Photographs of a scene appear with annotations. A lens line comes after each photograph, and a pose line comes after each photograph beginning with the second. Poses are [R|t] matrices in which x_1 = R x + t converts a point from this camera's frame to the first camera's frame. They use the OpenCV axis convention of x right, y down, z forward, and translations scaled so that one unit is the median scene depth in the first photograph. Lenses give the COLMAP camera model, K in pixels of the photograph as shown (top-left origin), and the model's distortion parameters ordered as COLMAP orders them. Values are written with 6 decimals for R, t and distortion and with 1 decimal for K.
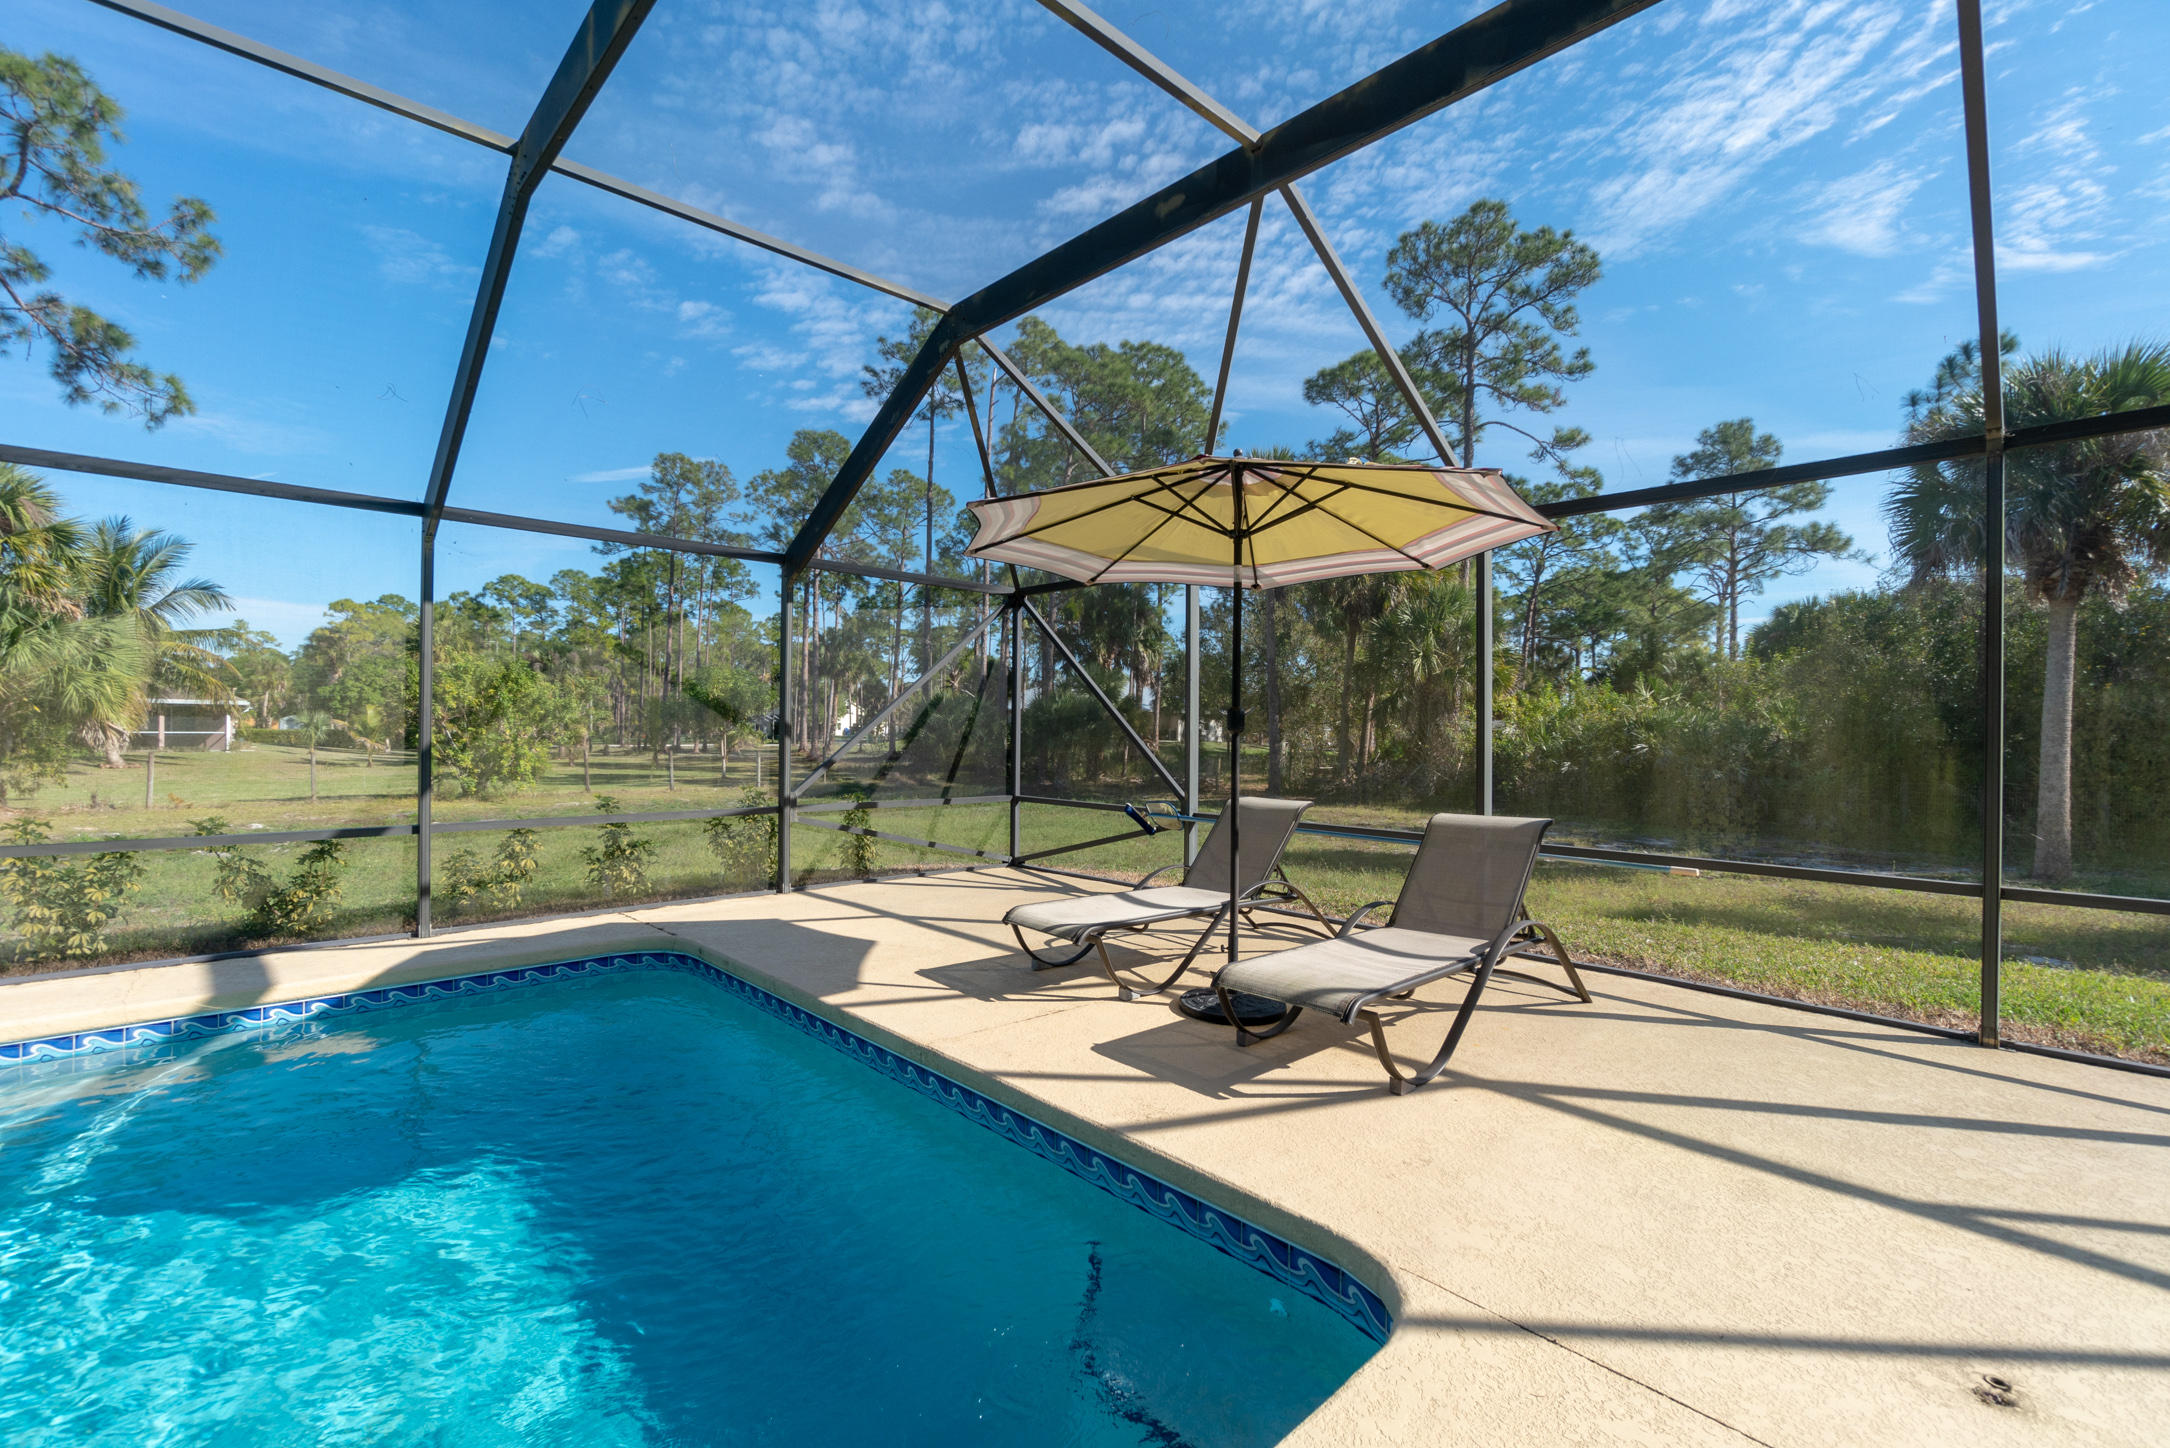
lens RADIAL K [[964.7, 0, 1072.4], [0, 964.7, 727.1], [0, 0, 1]] dist [-0.002023, -0.000176]
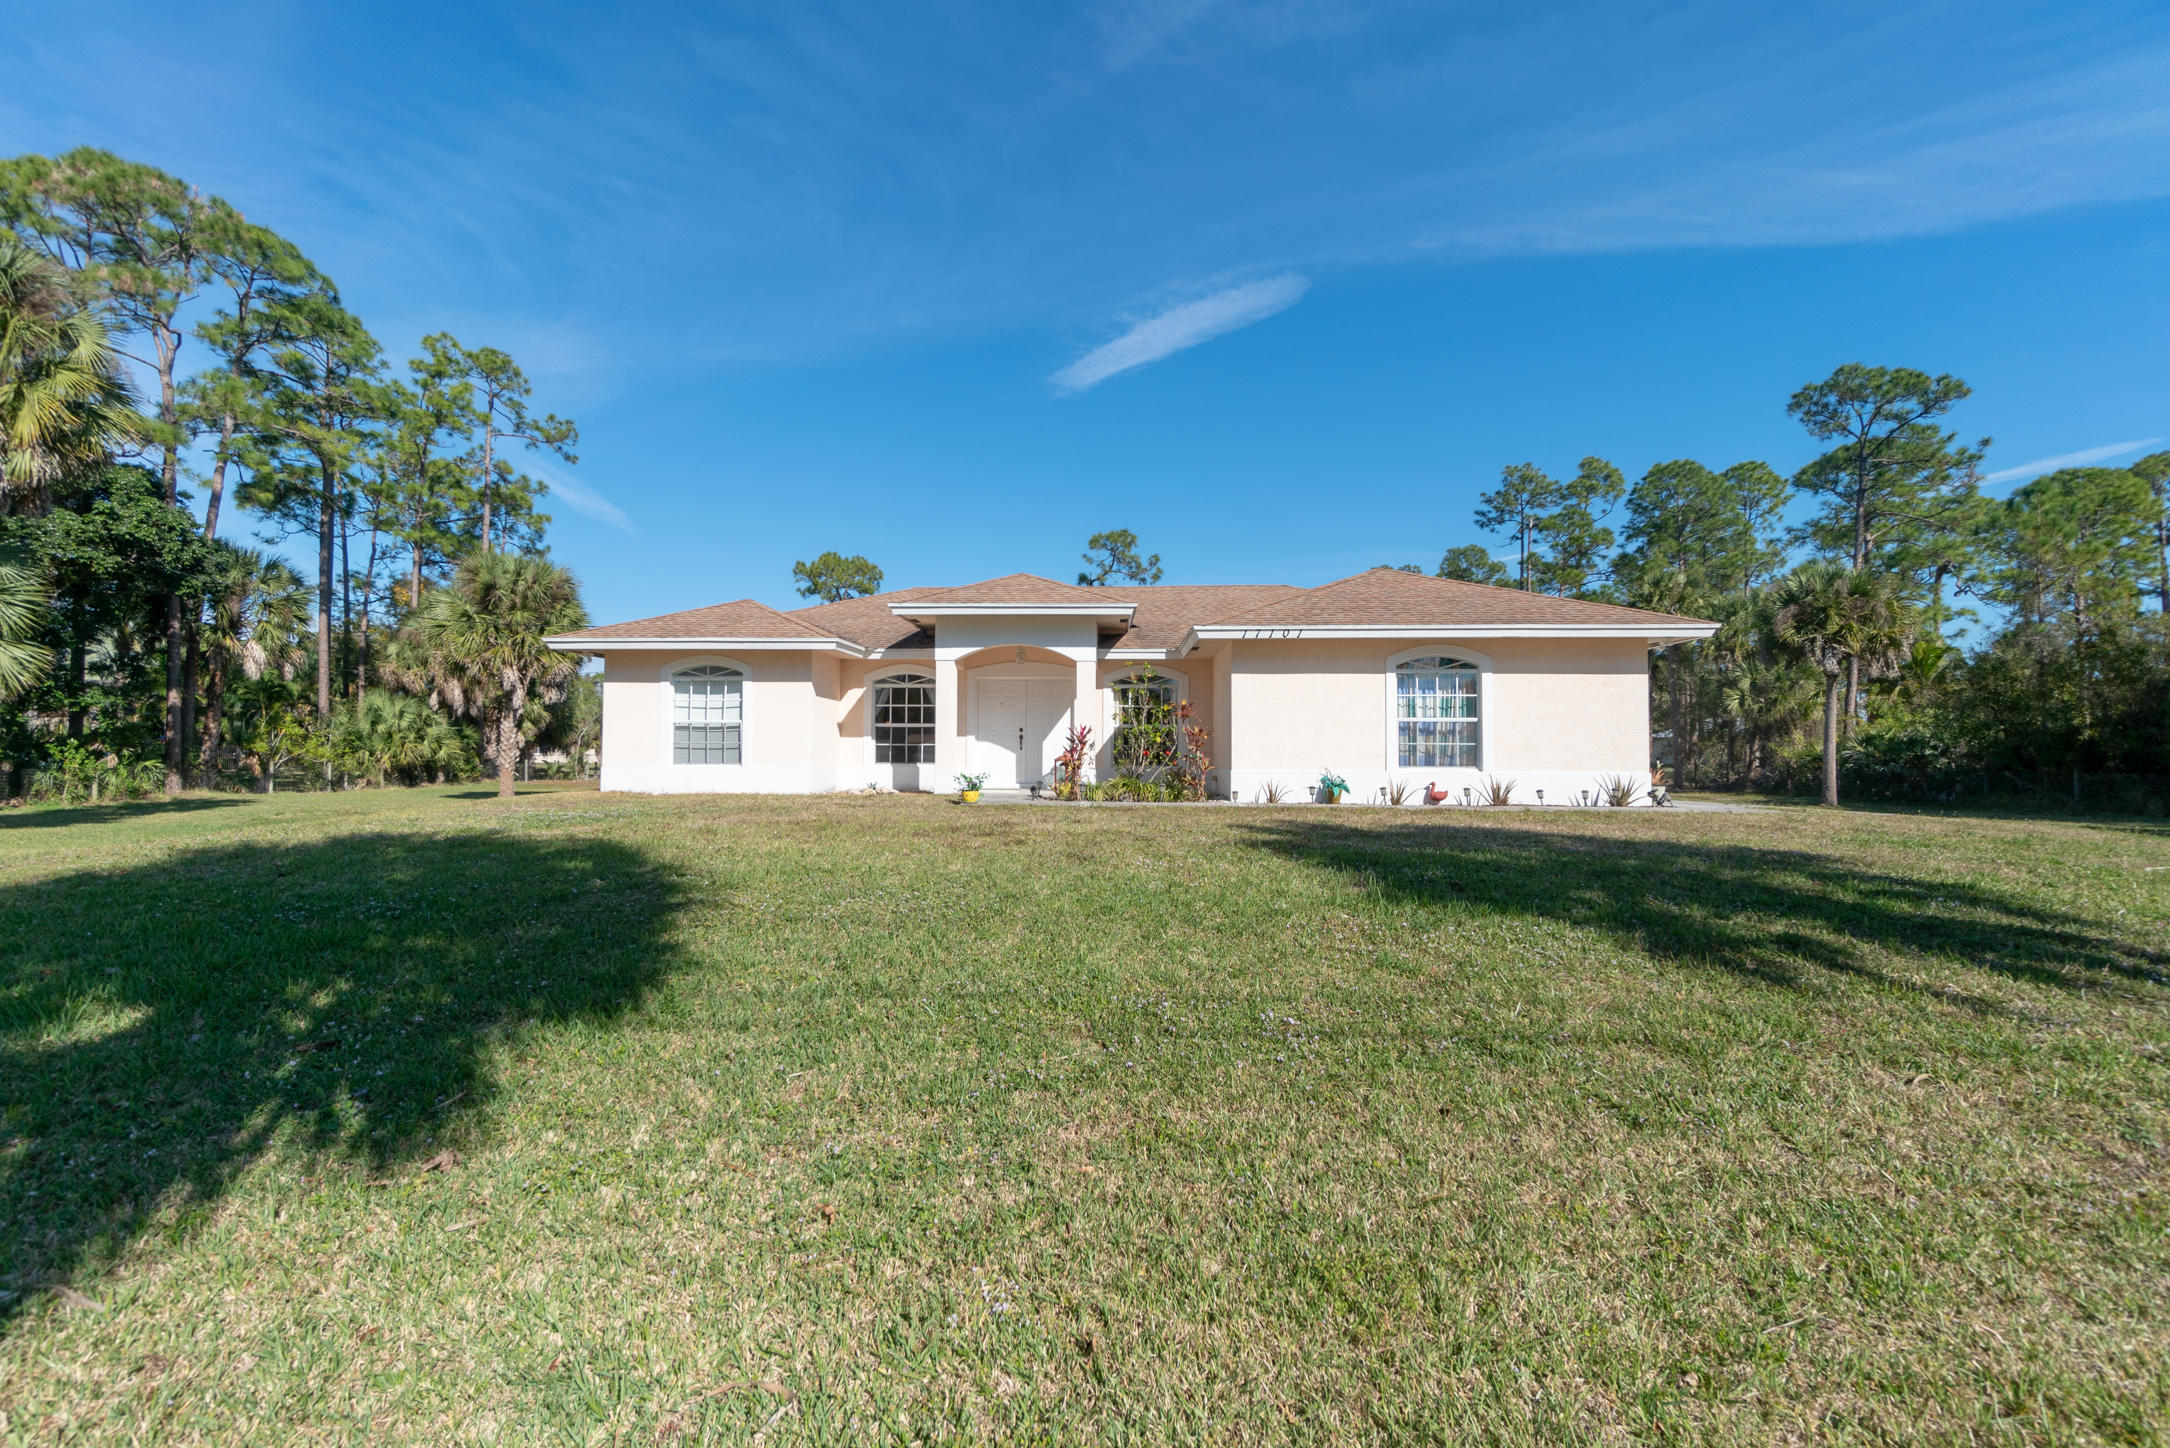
lens RADIAL K [[964.7, 0, 1072.4], [0, 964.7, 727.1], [0, 0, 1]] dist [-0.002023, -0.000176]
pose [[0.701425, -0.029300, -0.712141, 0.491824], [0.009081, 0.999441, -0.032177, 0.012349], [0.712685, 0.016102, 0.701299, -0.618598]]
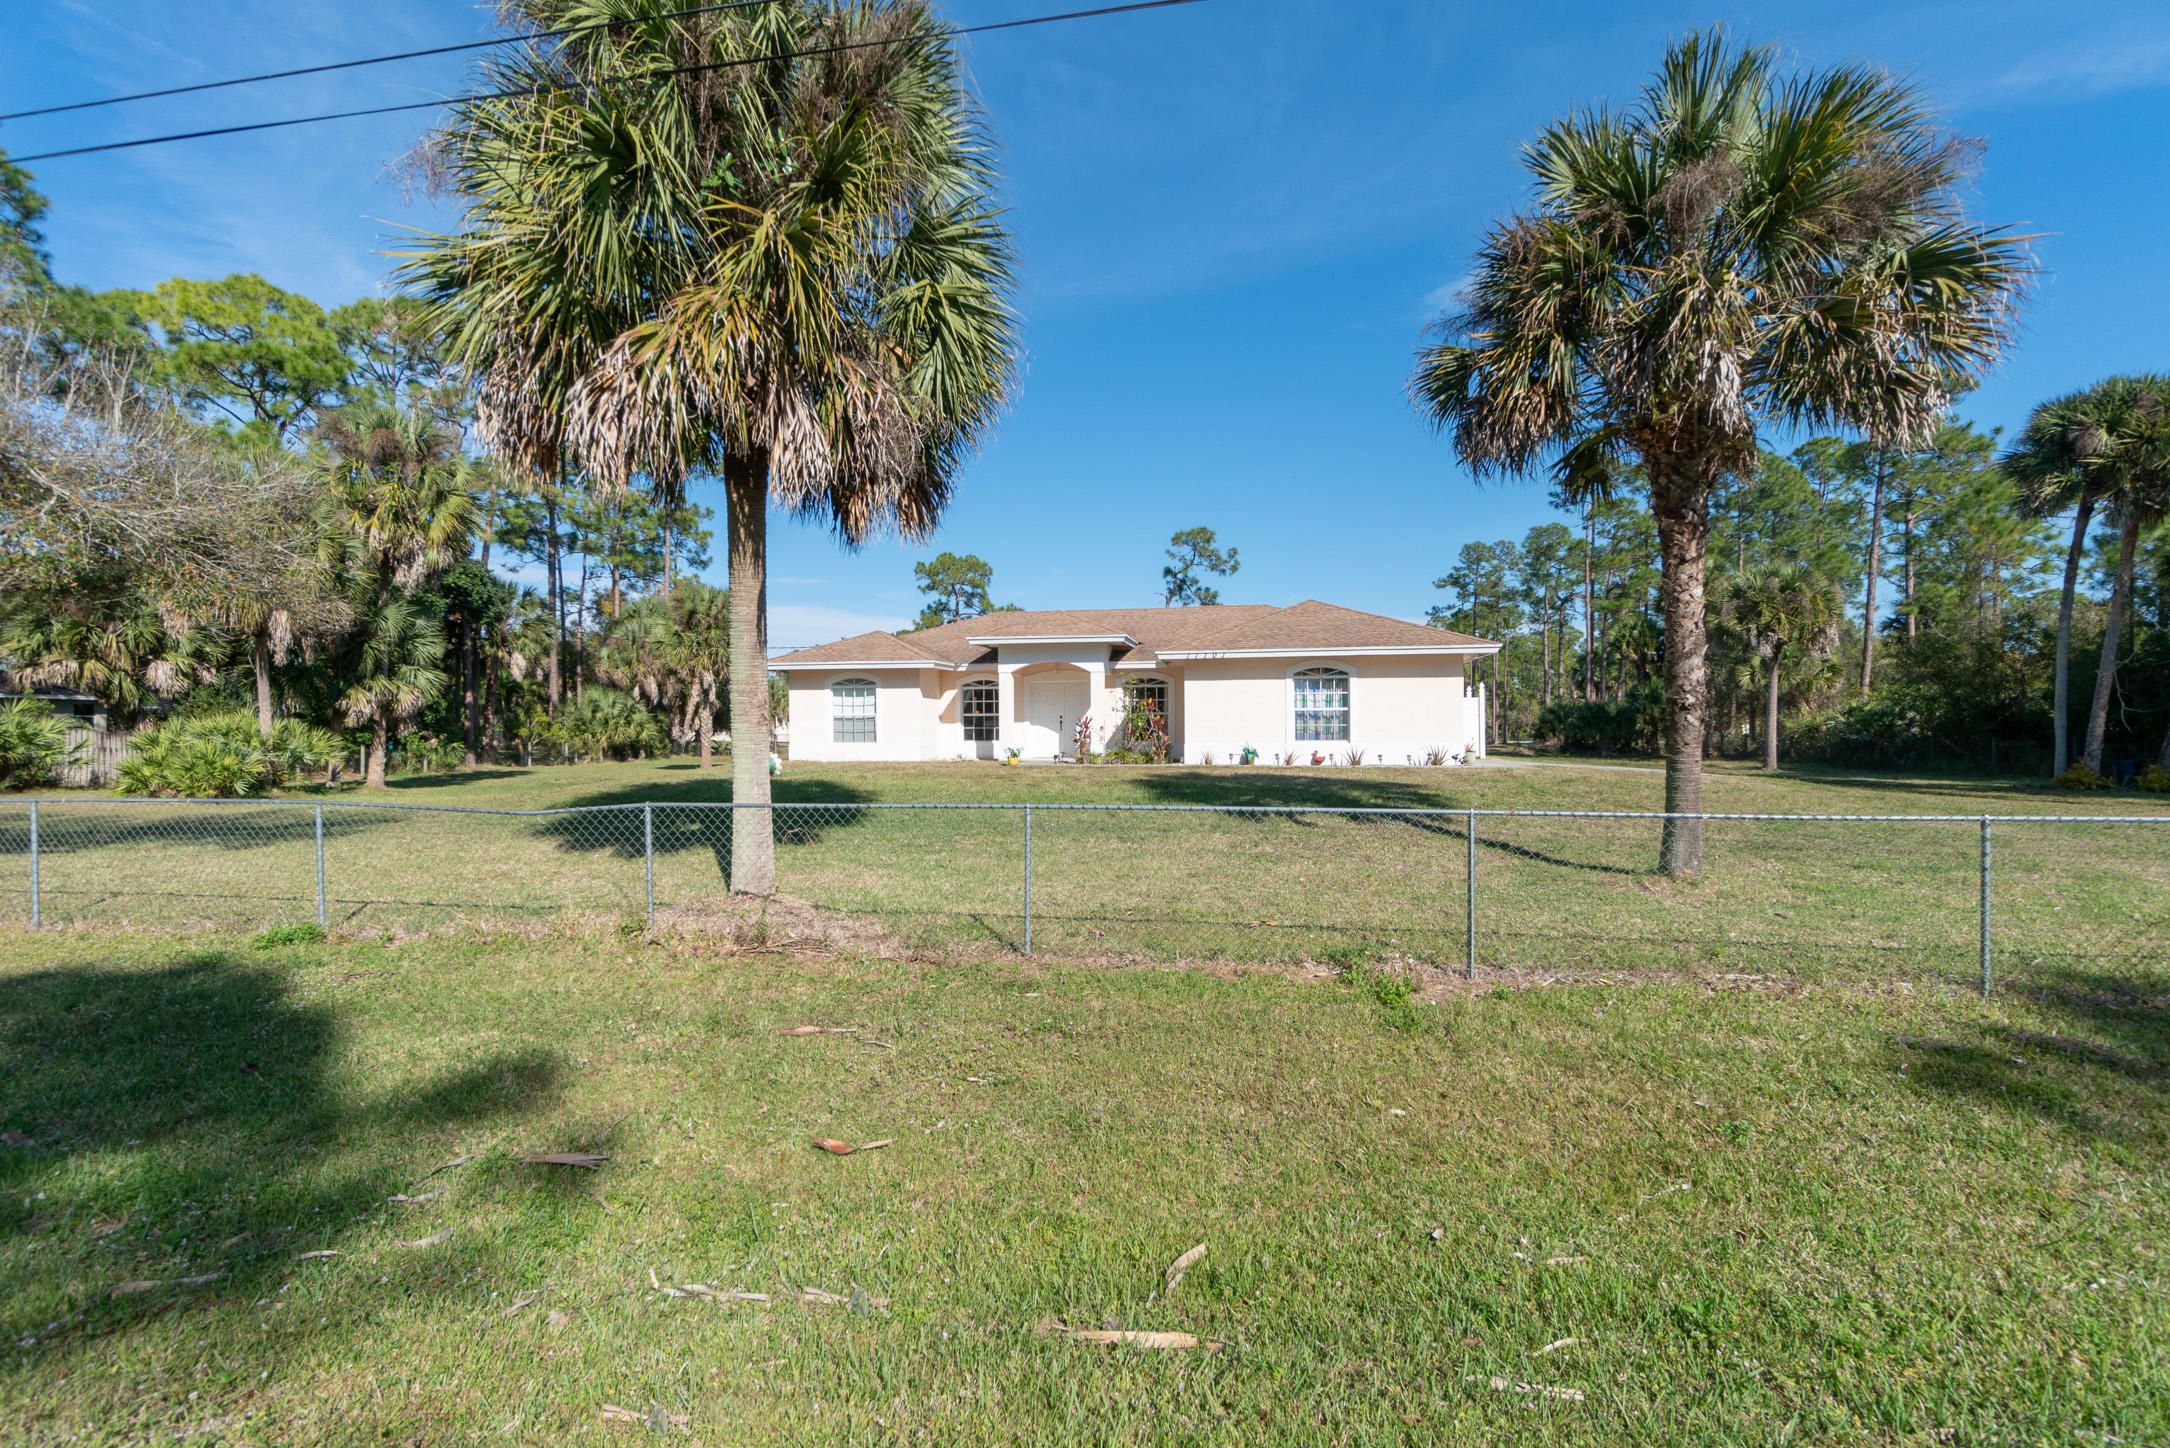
lens RADIAL K [[964.7, 0, 1072.4], [0, 964.7, 727.1], [0, 0, 1]] dist [-0.002023, -0.000176]
pose [[0.606707, -0.017053, -0.794743, 0.670874], [0.018247, 0.999805, -0.007523, 0.010909], [0.794716, -0.009938, 0.606900, -0.707381]]
